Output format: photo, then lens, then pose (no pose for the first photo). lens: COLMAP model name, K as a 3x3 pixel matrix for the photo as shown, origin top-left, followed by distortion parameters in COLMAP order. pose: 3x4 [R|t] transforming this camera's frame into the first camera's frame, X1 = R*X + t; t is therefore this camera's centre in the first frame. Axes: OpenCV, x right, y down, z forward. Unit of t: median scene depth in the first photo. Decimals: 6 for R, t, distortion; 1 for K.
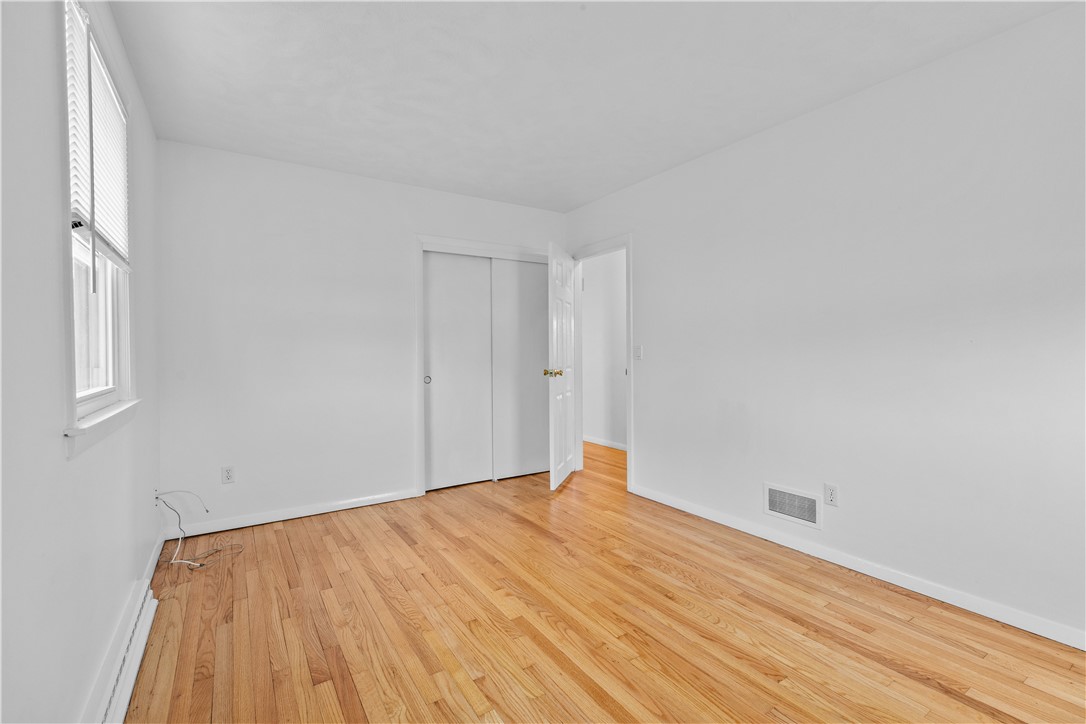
lens RADIAL K [[489.5, 0, 542.5], [0, 489.5, 358.5], [0, 0, 1]] dist [-0.002252, -0.000066]
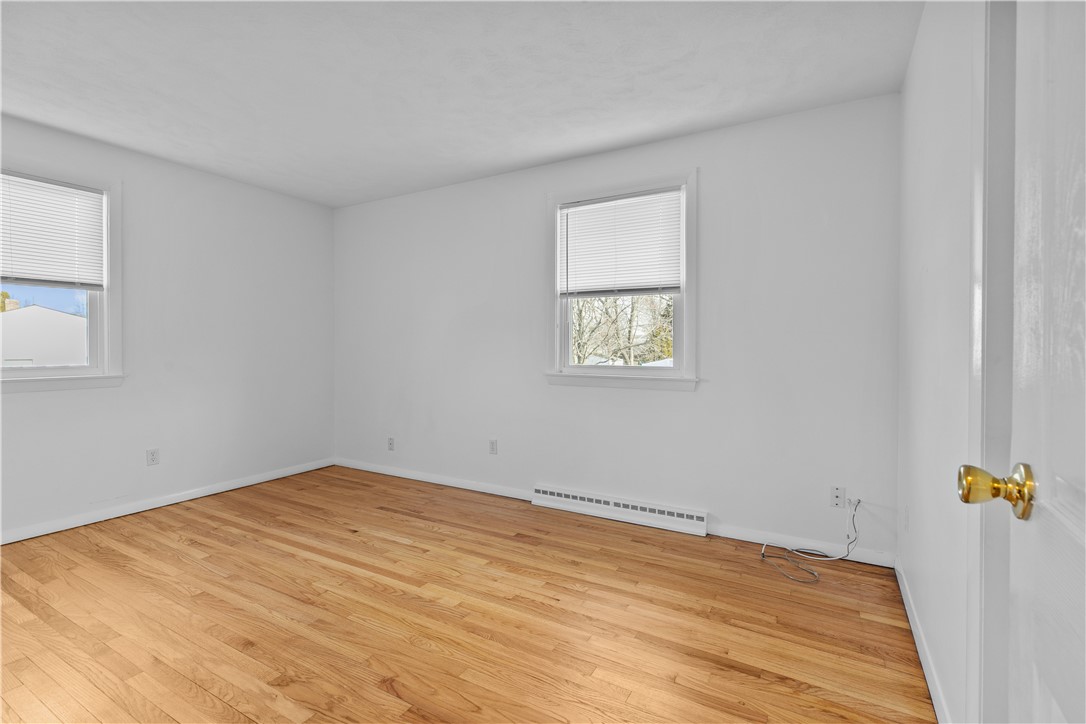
lens RADIAL K [[489.5, 0, 546.0], [0, 489.5, 356.1], [0, 0, 1]] dist [-0.002252, -0.000066]
pose [[-0.889110, 0.013616, -0.457491, 0.177998], [-0.001750, 0.999449, 0.033147, -0.024735], [0.457690, 0.030272, -0.888596, 1.859534]]
